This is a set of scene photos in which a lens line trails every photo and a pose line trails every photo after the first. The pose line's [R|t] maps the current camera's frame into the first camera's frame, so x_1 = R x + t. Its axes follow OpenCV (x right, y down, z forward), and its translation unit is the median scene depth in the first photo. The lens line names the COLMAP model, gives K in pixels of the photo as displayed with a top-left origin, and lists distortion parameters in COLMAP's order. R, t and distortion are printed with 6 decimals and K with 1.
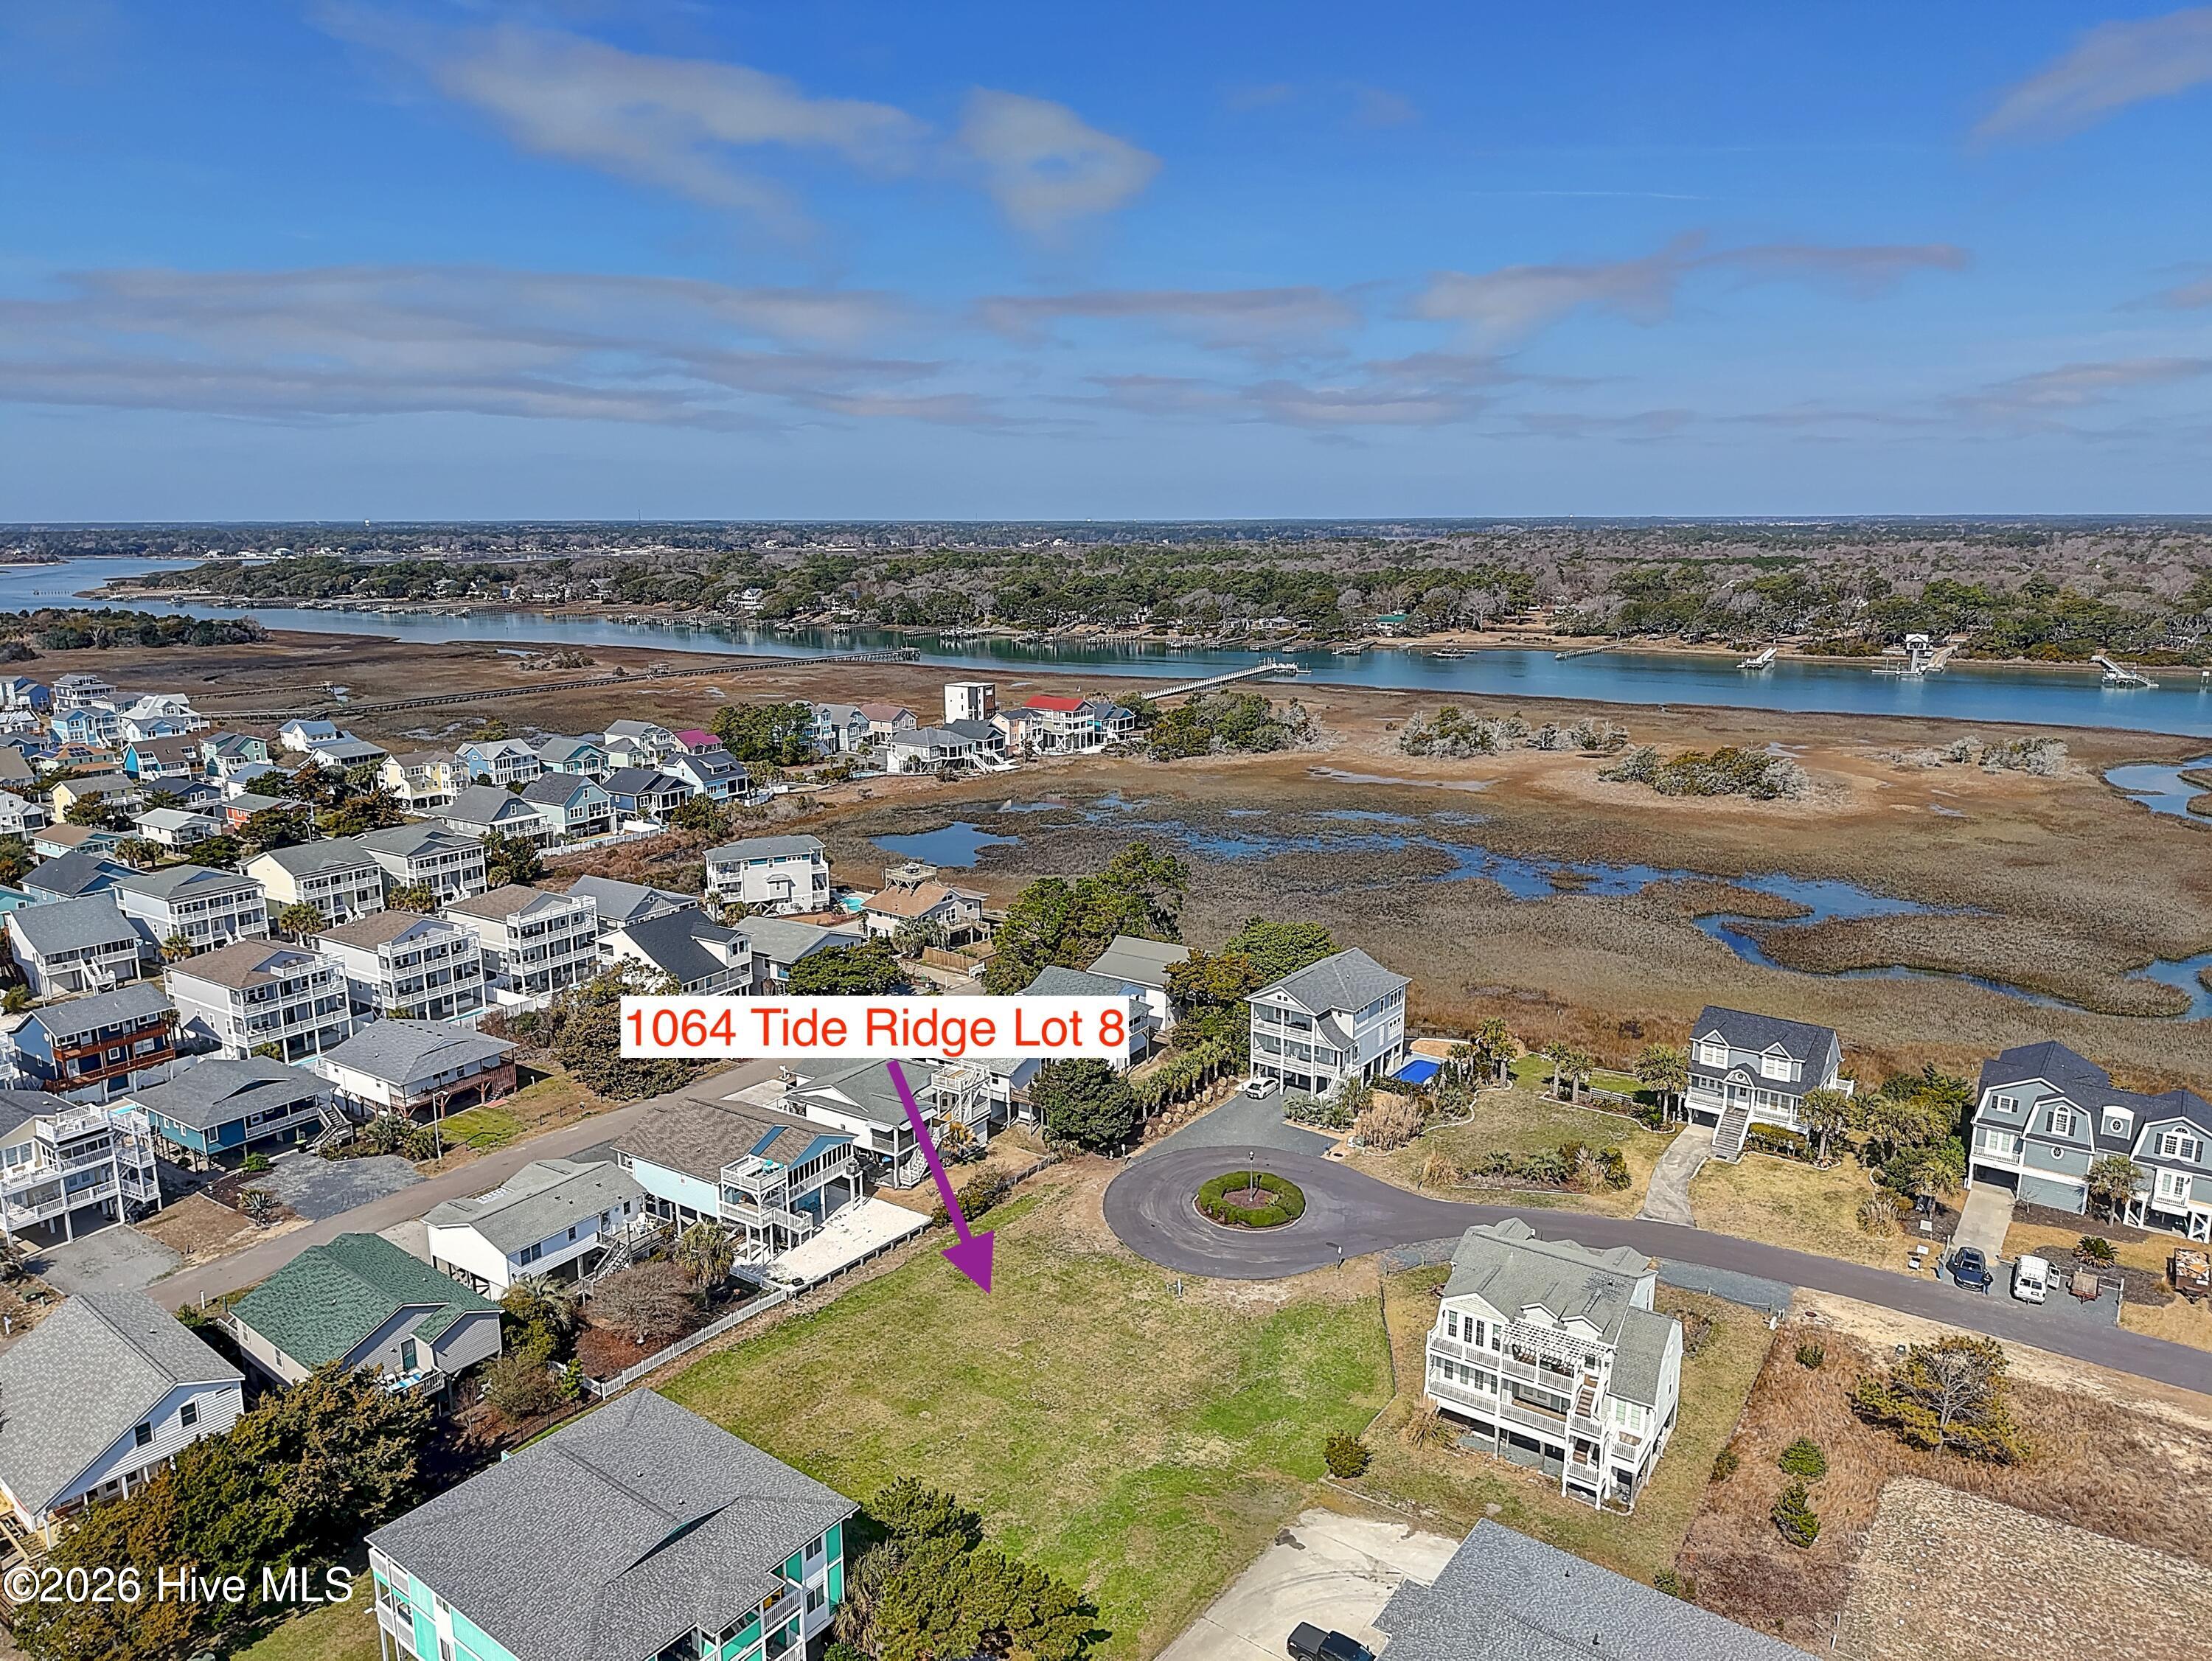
lens RADIAL K [[1417.6, 0, 1106.0], [0, 1417.6, 830.5], [0, 0, 1]] dist [0.044486, -0.060906]
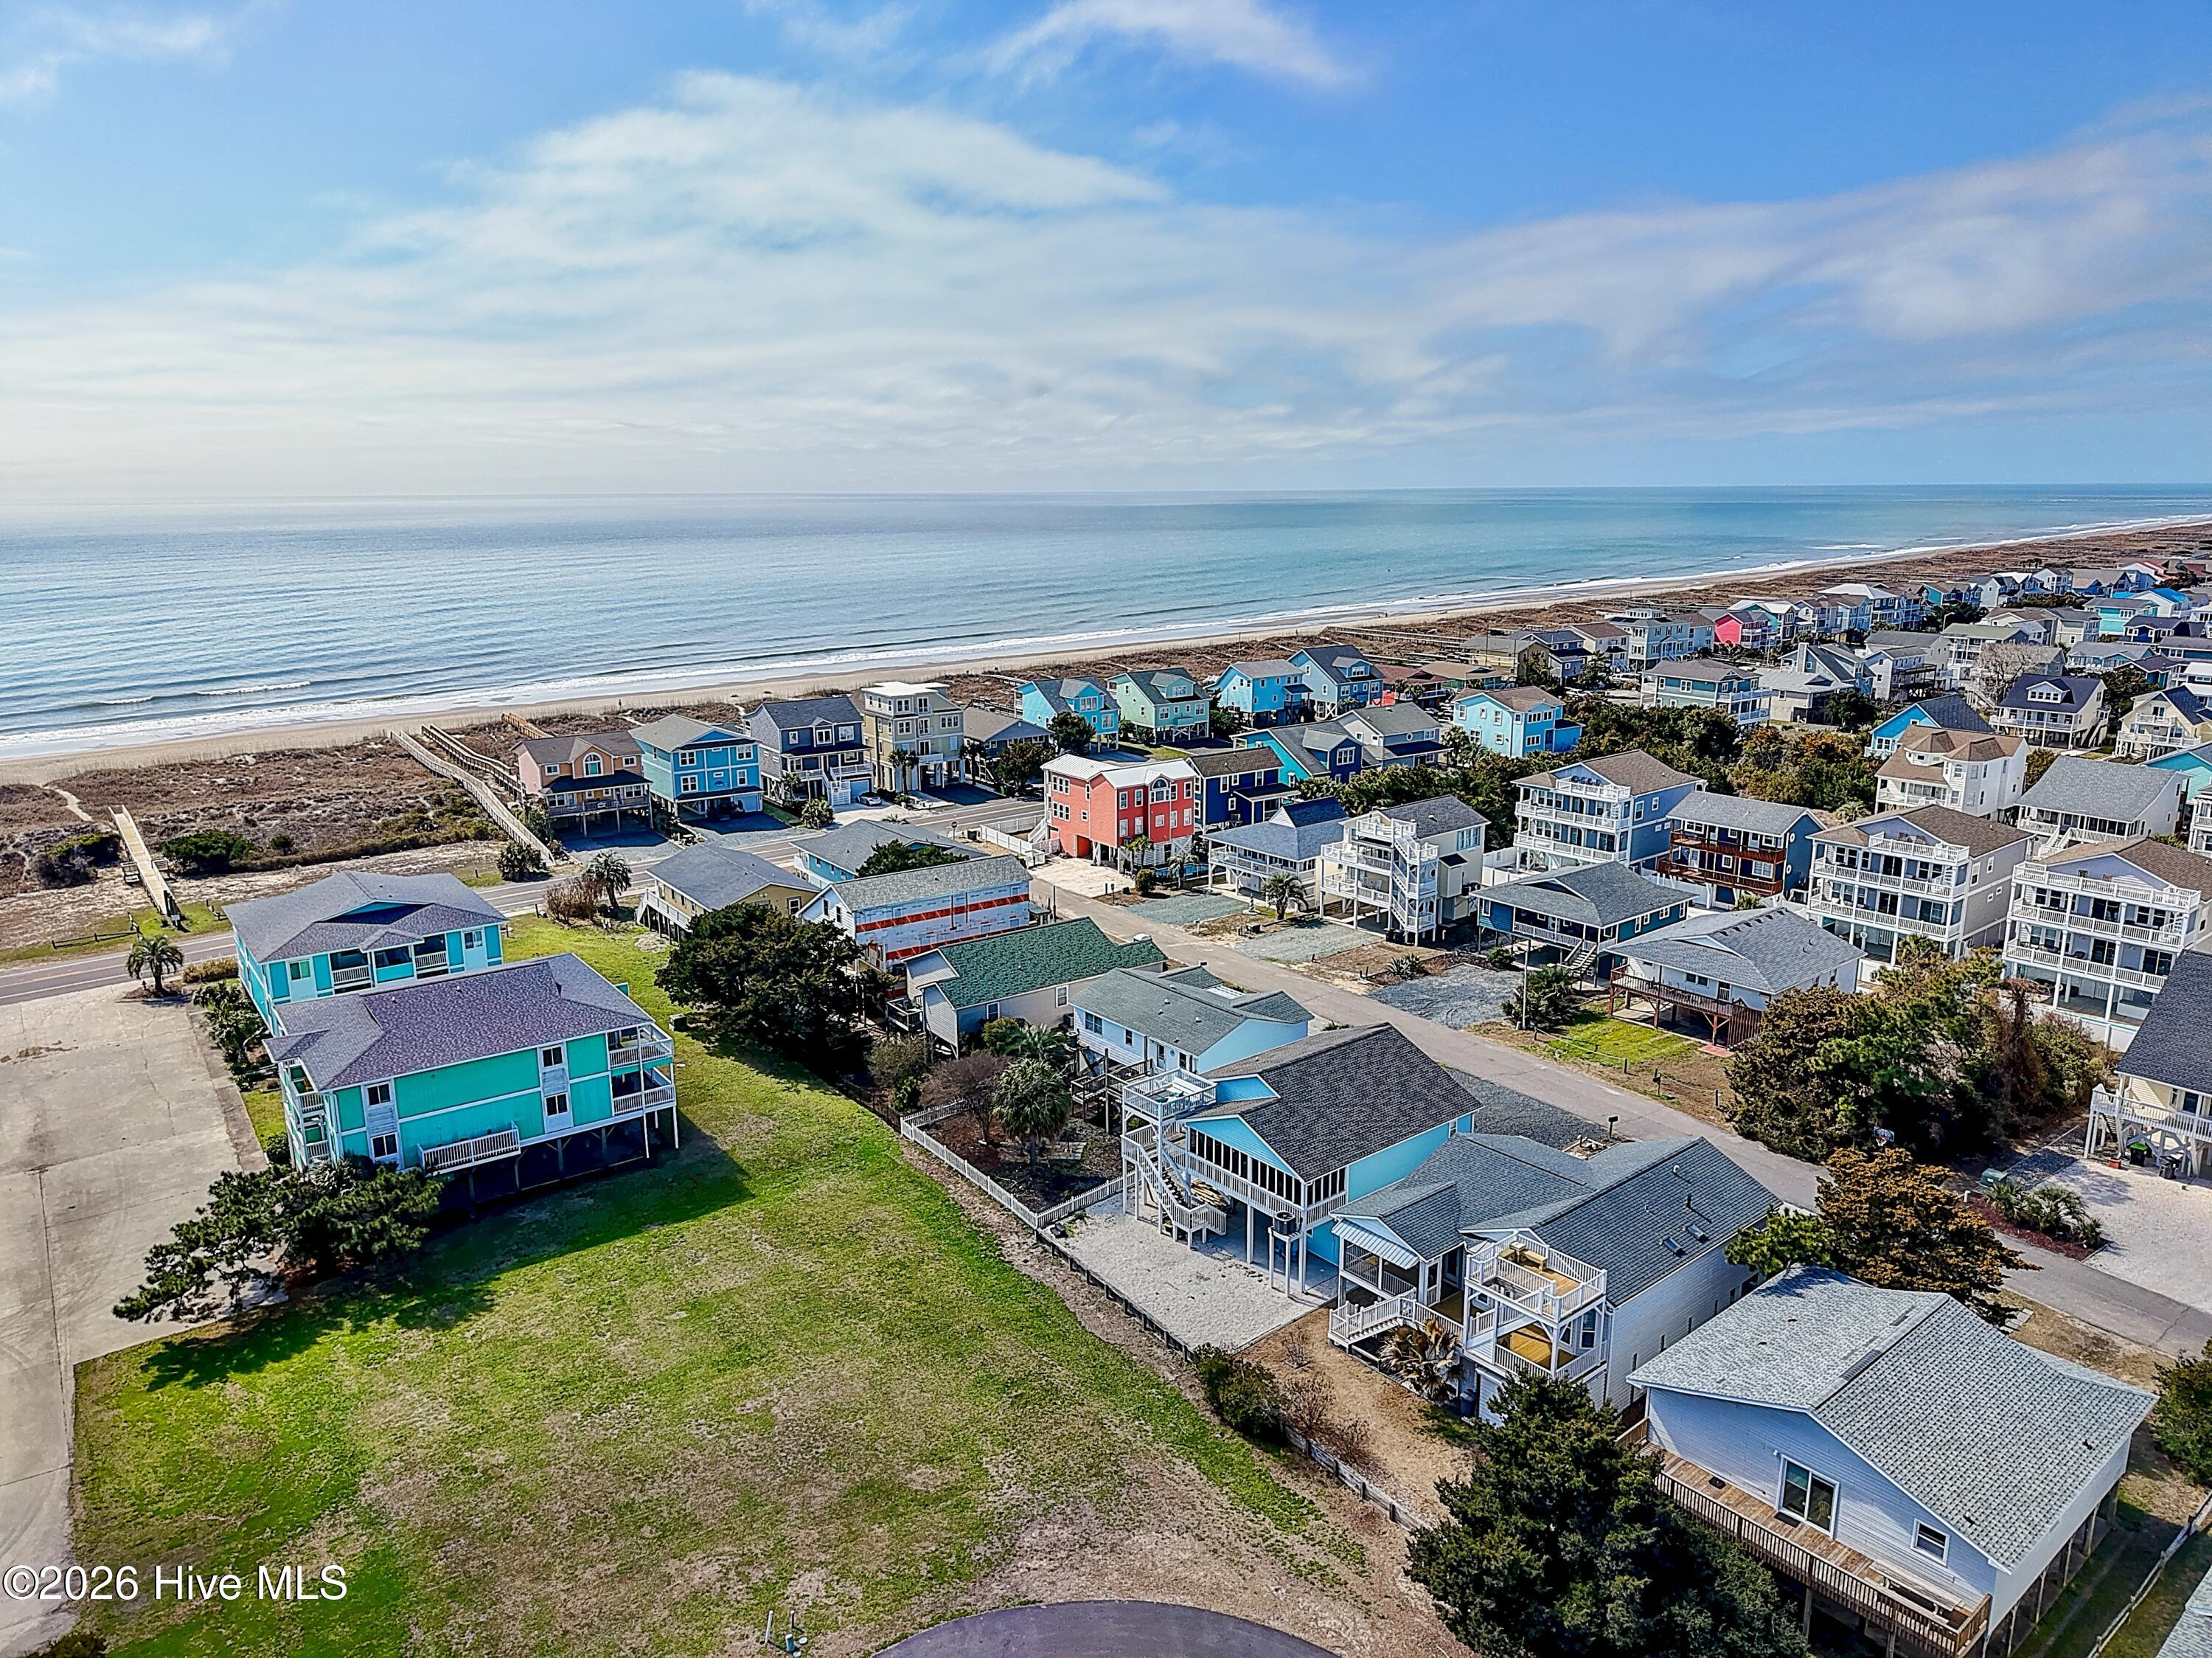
lens RADIAL K [[1464.0, 0, 1112.7], [0, 1464.0, 799.2], [0, 0, 1]] dist [0.026617, -0.027419]
pose [[-0.280788, 0.206744, -0.937238, 0.141978], [-0.192643, 0.944510, 0.266062, -0.027680], [0.940238, 0.255260, -0.225379, 0.402388]]
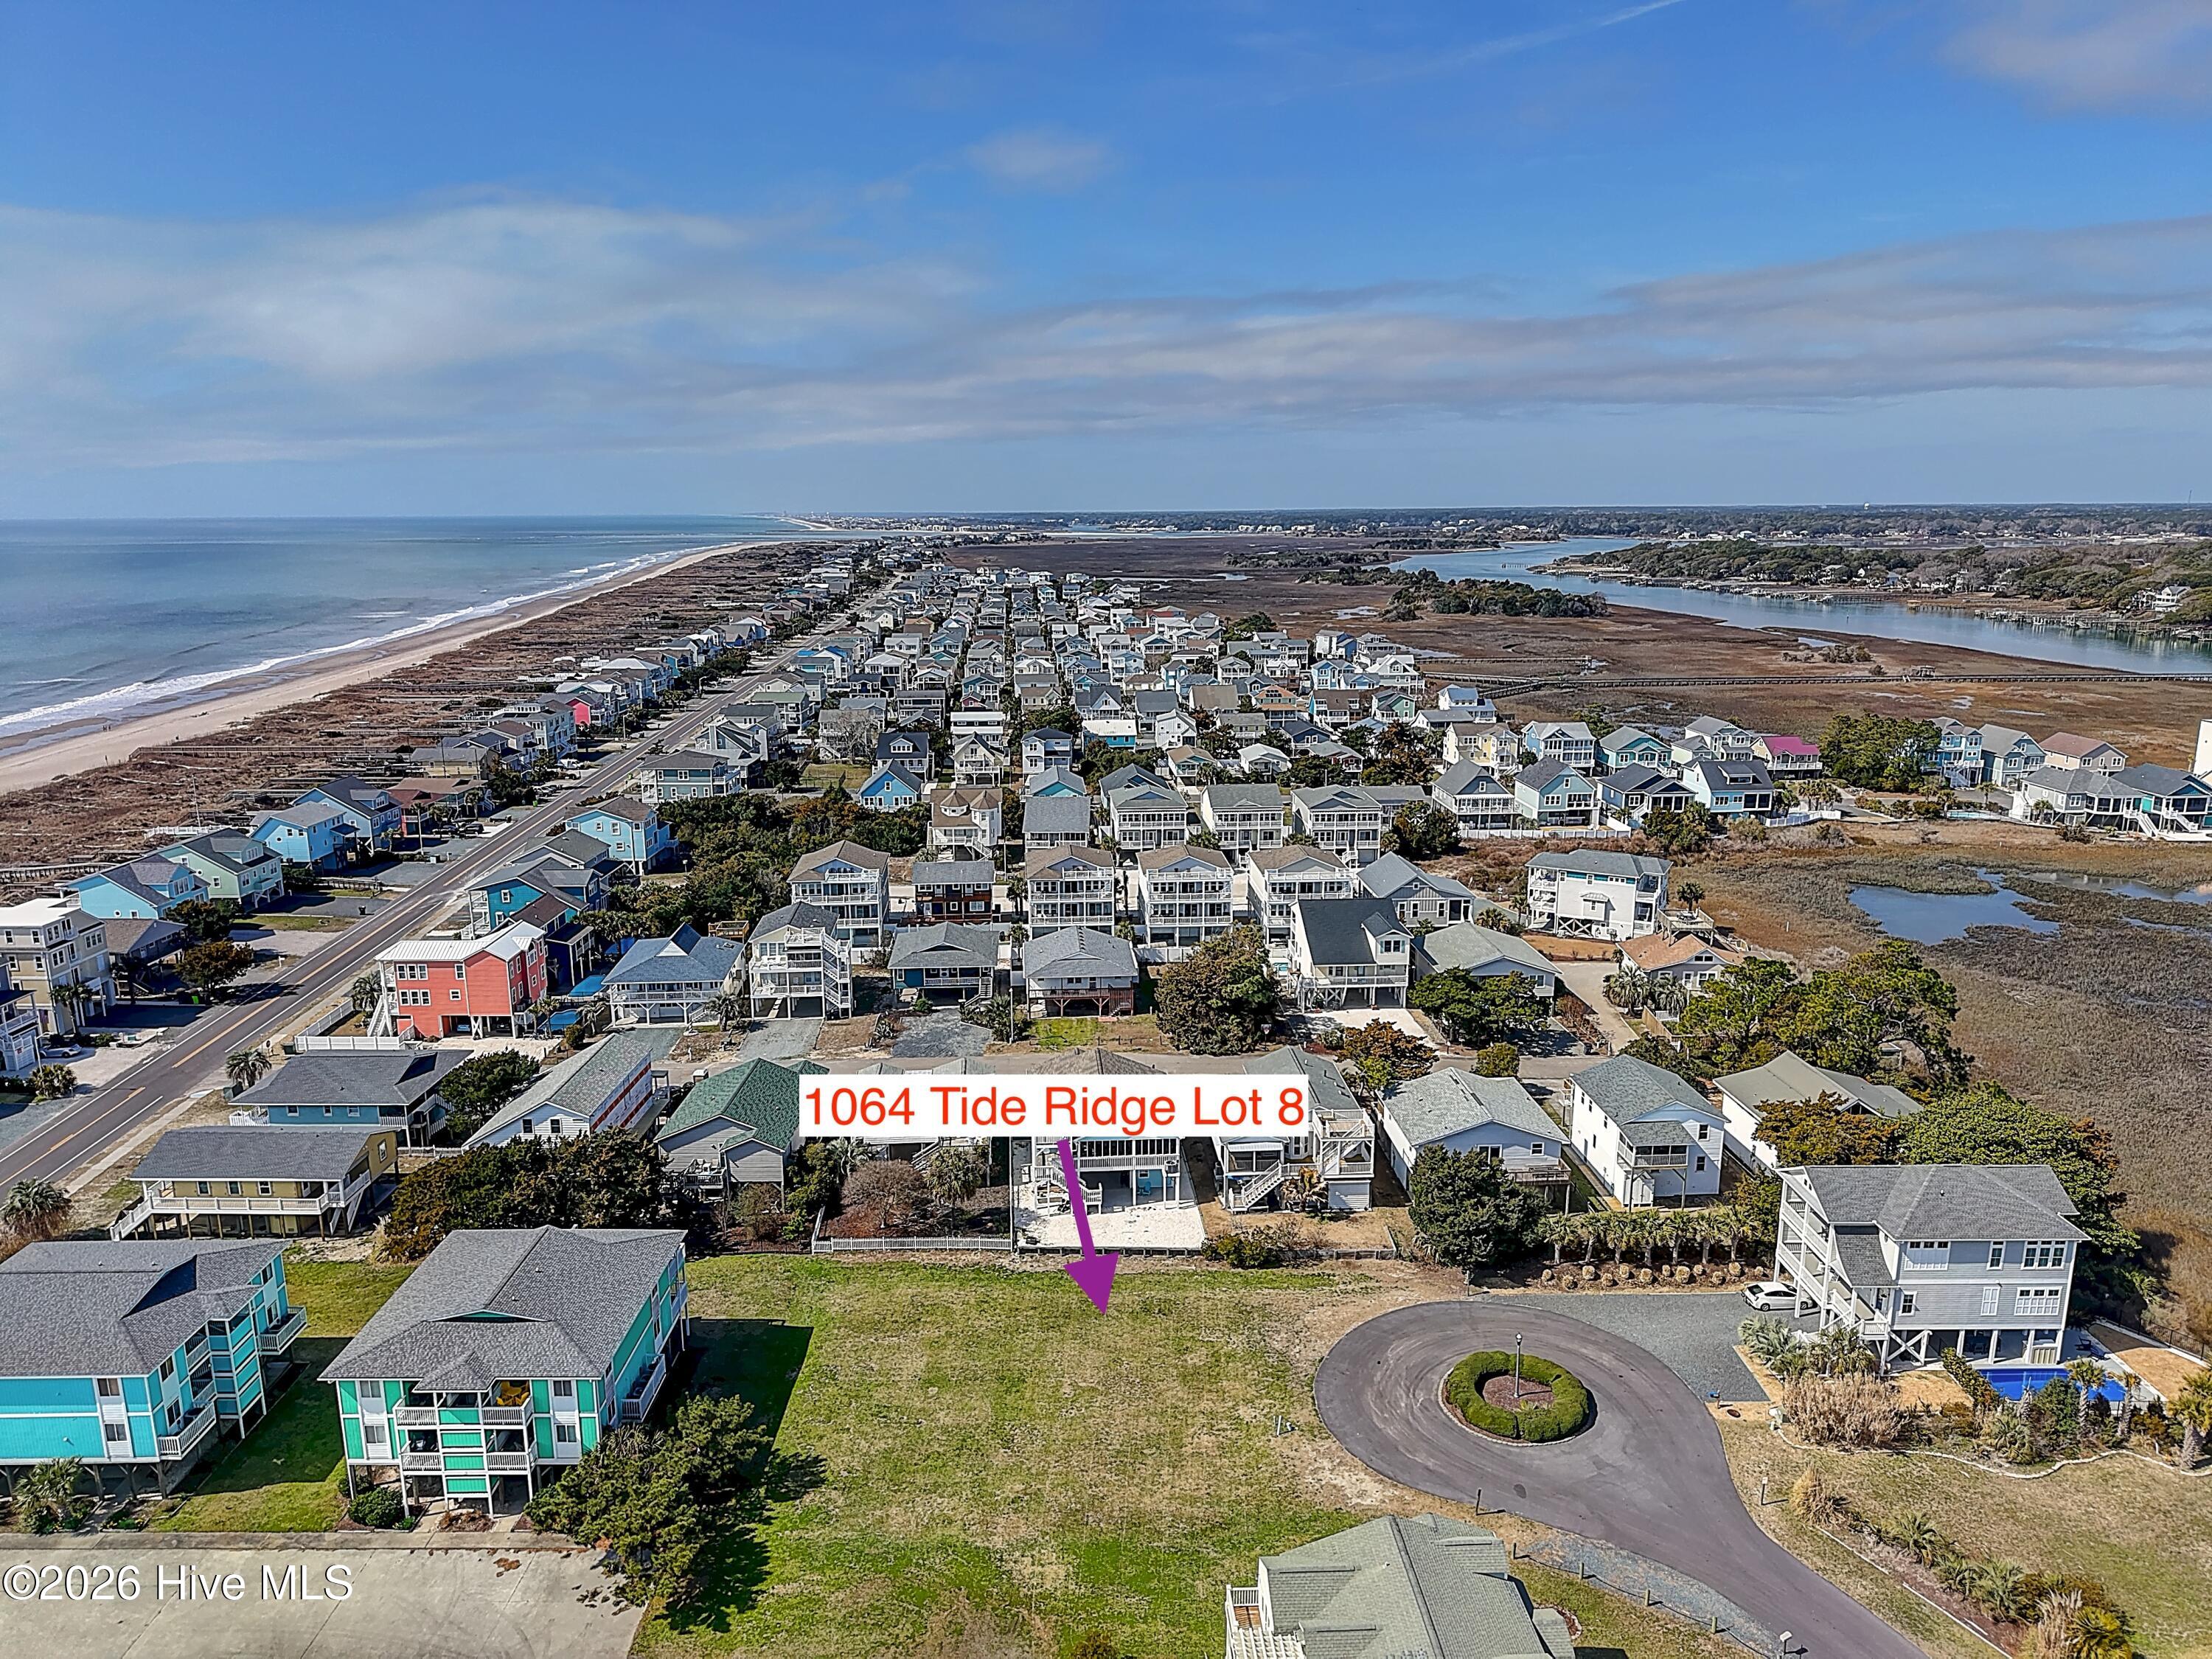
lens RADIAL K [[1417.7, 0, 1106.0], [0, 1417.7, 829.5], [0, 0, 1]] dist [0.044486, -0.060906]
pose [[0.613664, 0.172843, -0.770417, 0.199705], [-0.165108, 0.982265, 0.088858, -0.028140], [0.772112, 0.072673, 0.631318, 0.128402]]
